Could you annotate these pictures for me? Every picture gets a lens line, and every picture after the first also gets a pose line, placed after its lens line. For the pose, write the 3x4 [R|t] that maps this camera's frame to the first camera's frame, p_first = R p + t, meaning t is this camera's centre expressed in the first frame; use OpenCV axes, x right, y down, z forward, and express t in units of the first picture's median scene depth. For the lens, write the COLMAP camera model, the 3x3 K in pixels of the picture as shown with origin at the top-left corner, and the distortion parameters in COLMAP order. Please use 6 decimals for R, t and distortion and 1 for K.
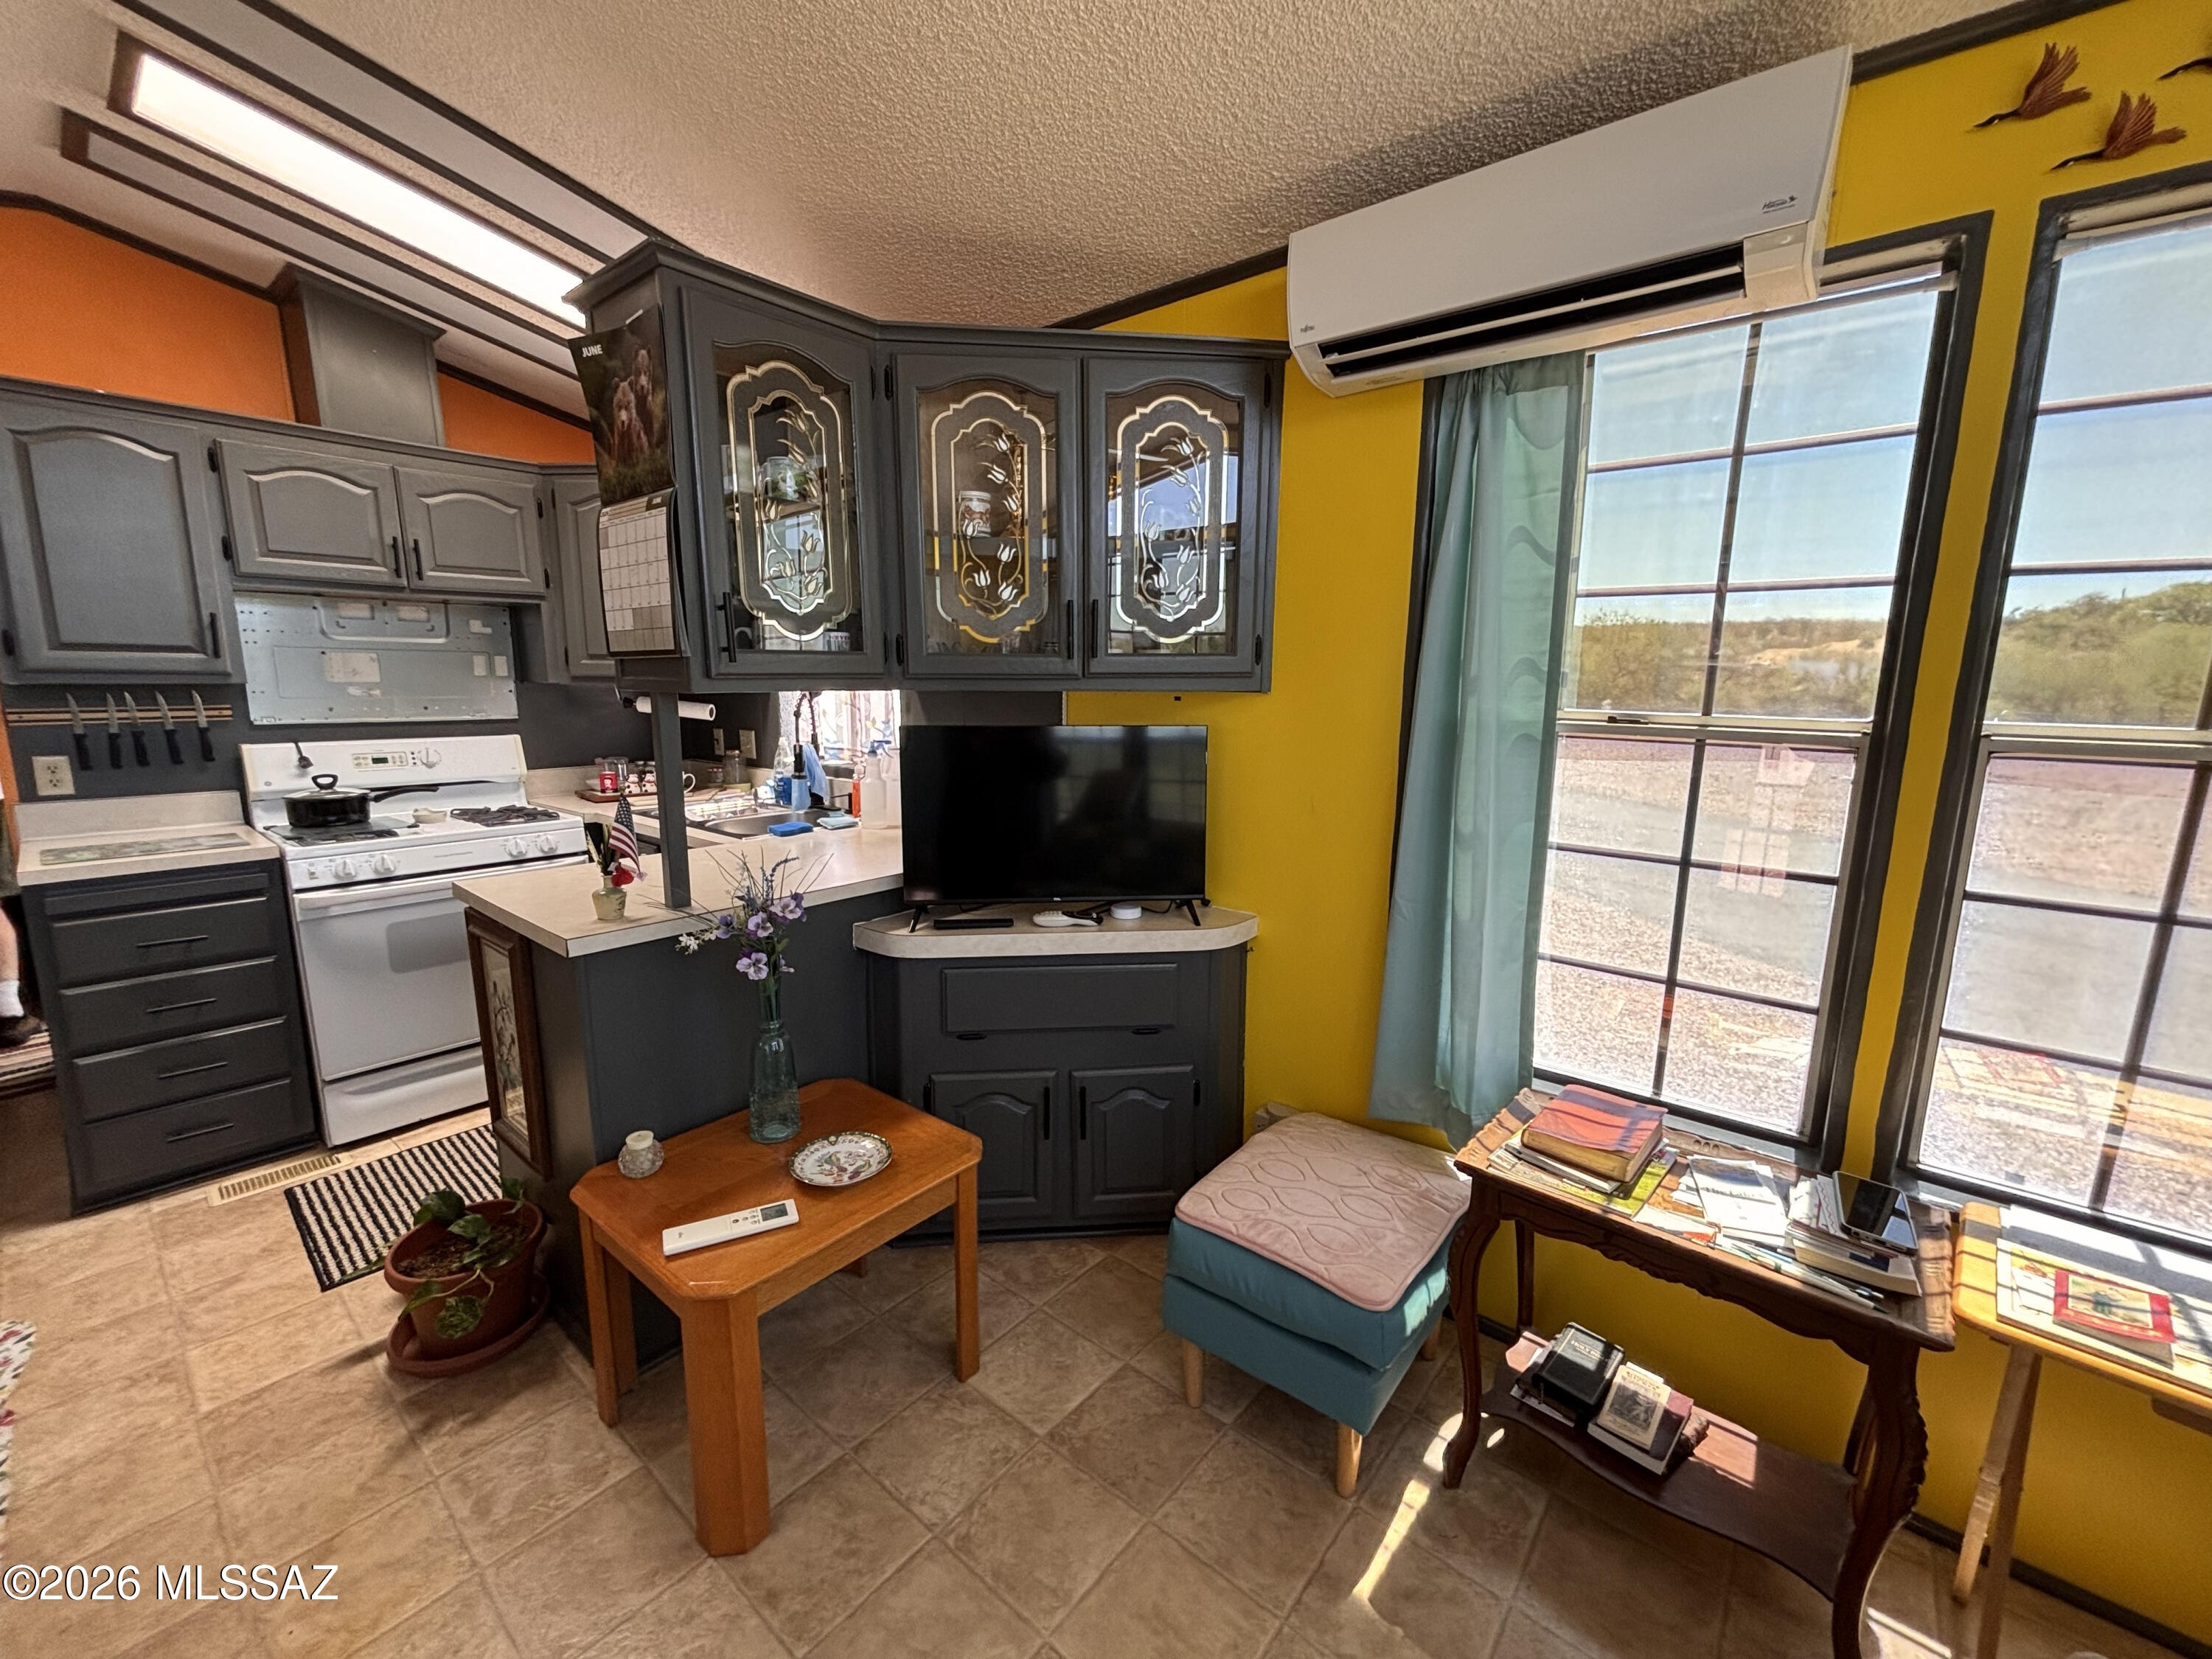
lens RADIAL K [[884.3, 0, 1106.0], [0, 884.3, 829.5], [0, 0, 1]] dist [-0.002143, 0.000677]
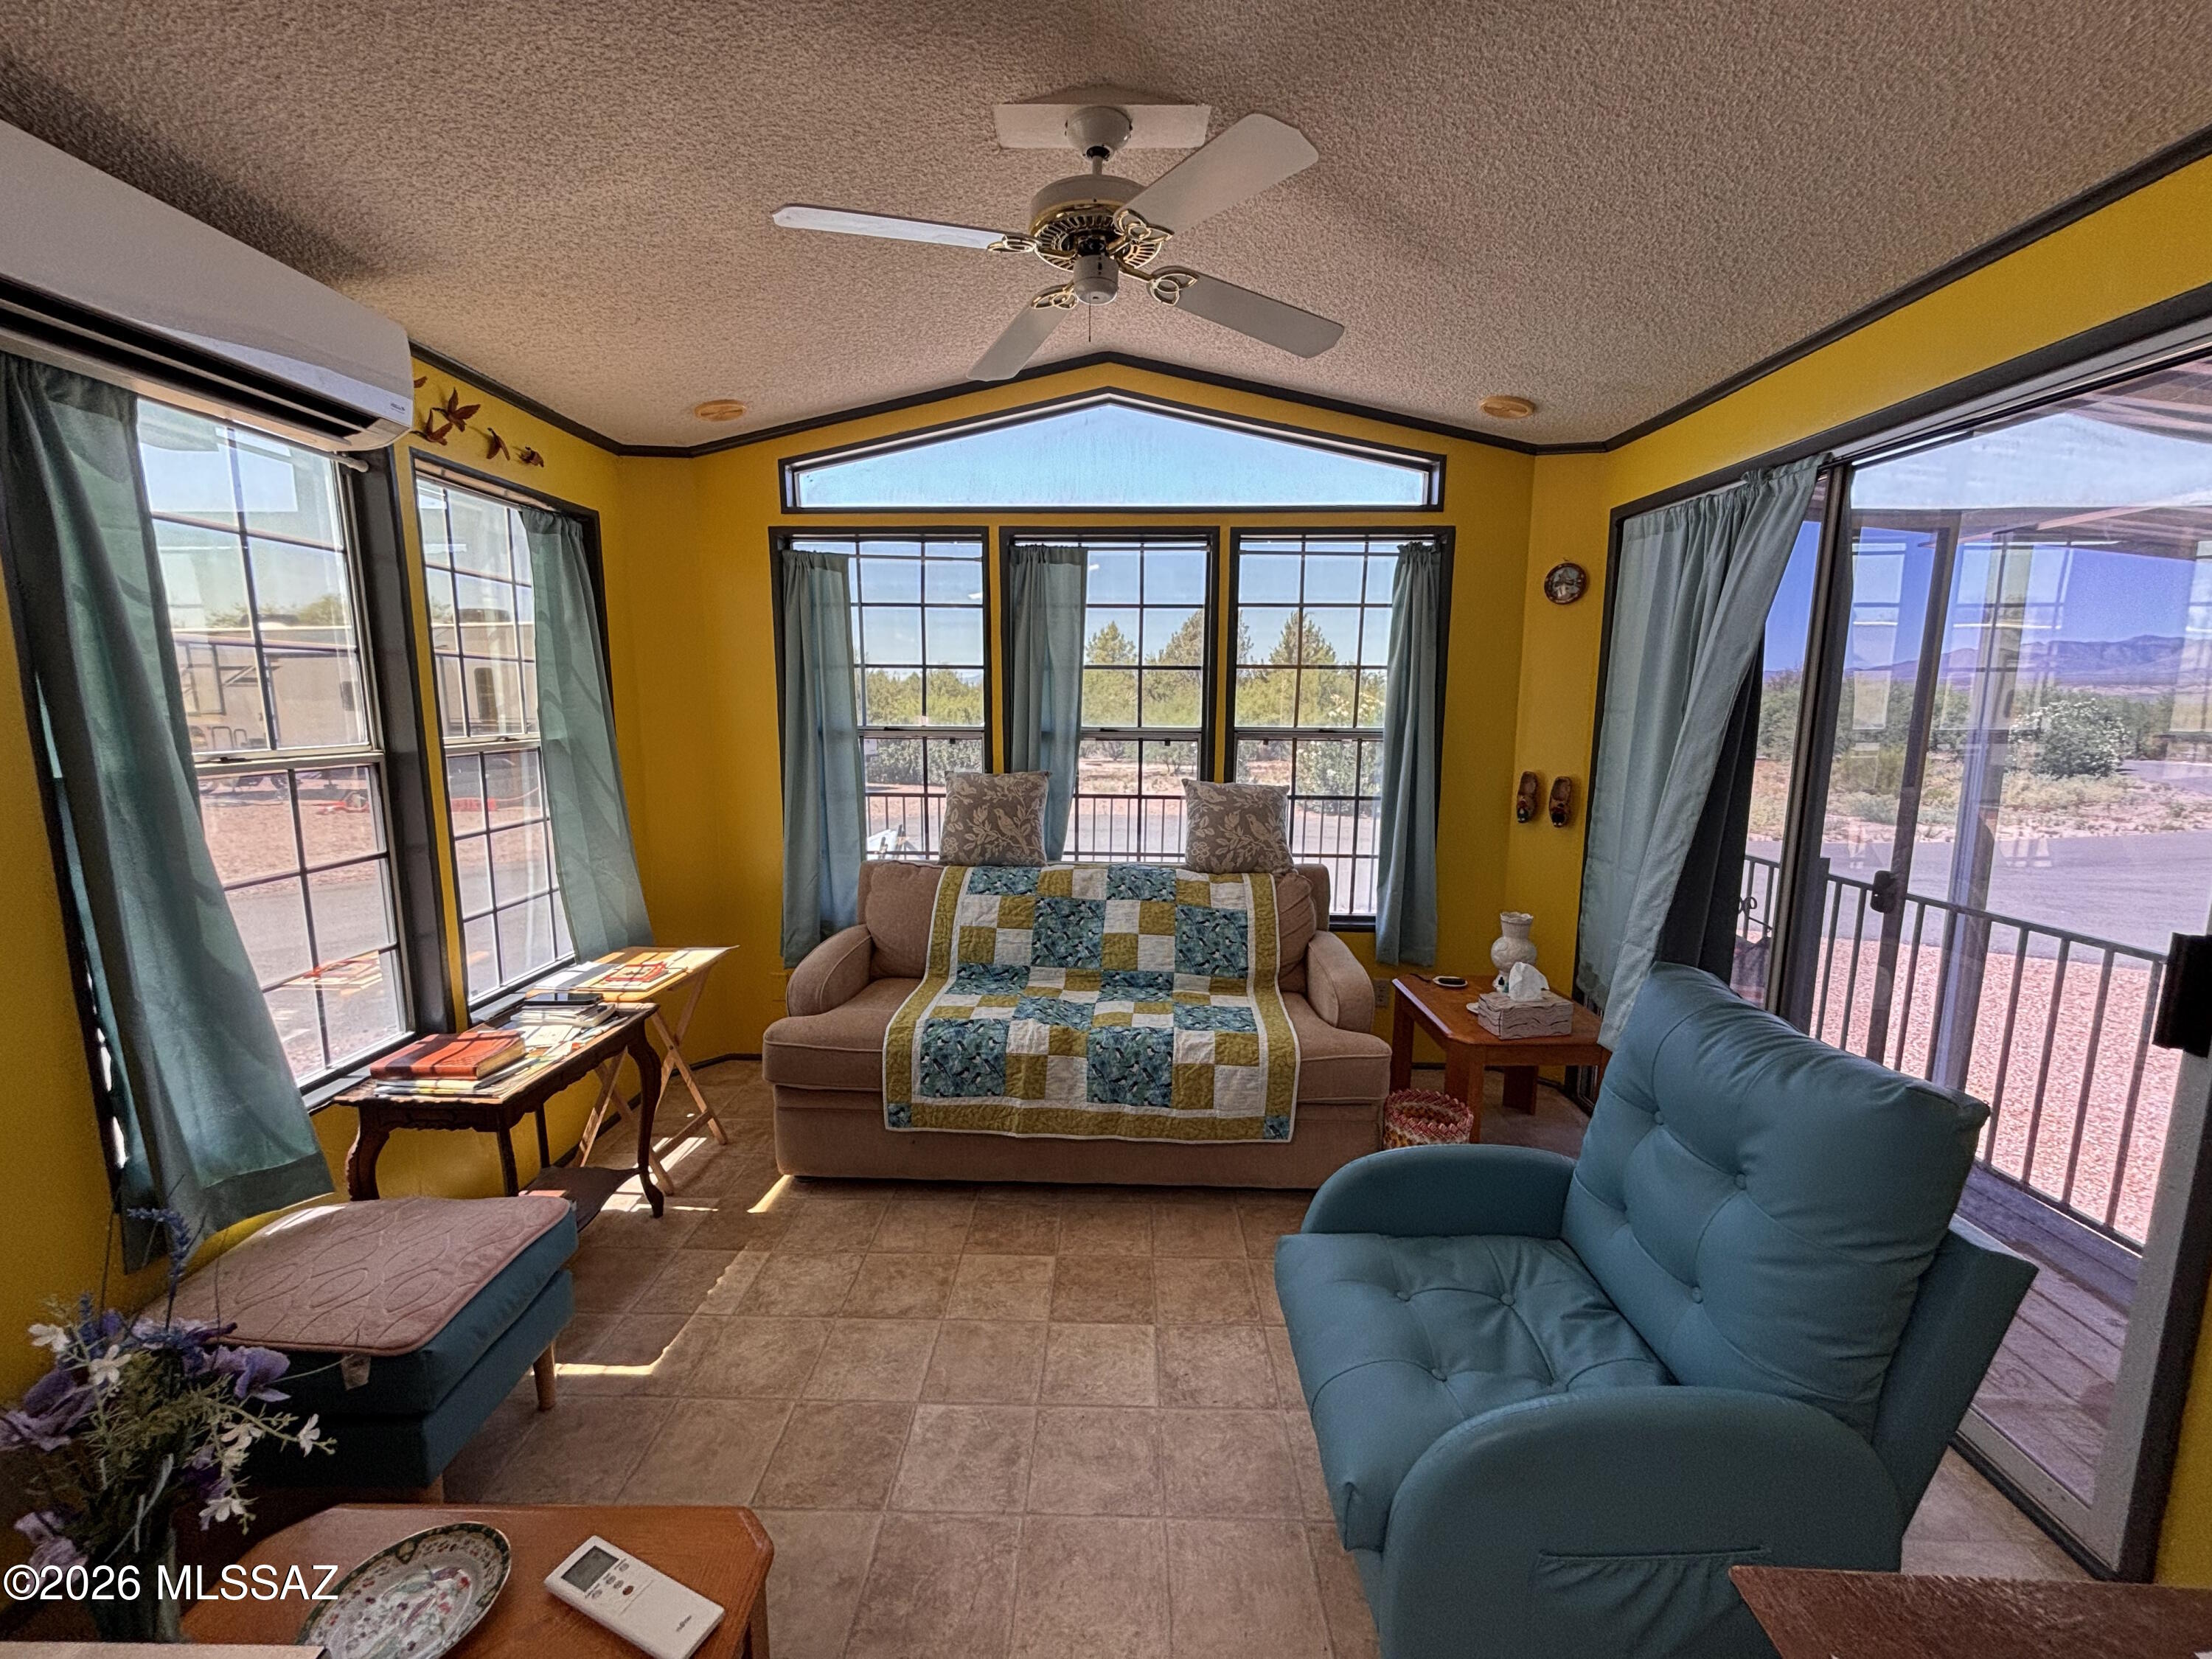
lens RADIAL K [[884.3, 0, 1106.0], [0, 884.3, 829.5], [0, 0, 1]] dist [-0.002143, 0.000677]
pose [[-0.633042, -0.126987, 0.763631, -0.334534], [0.127919, 0.955732, 0.264976, -0.070056], [-0.763475, 0.265424, -0.588775, 0.307445]]
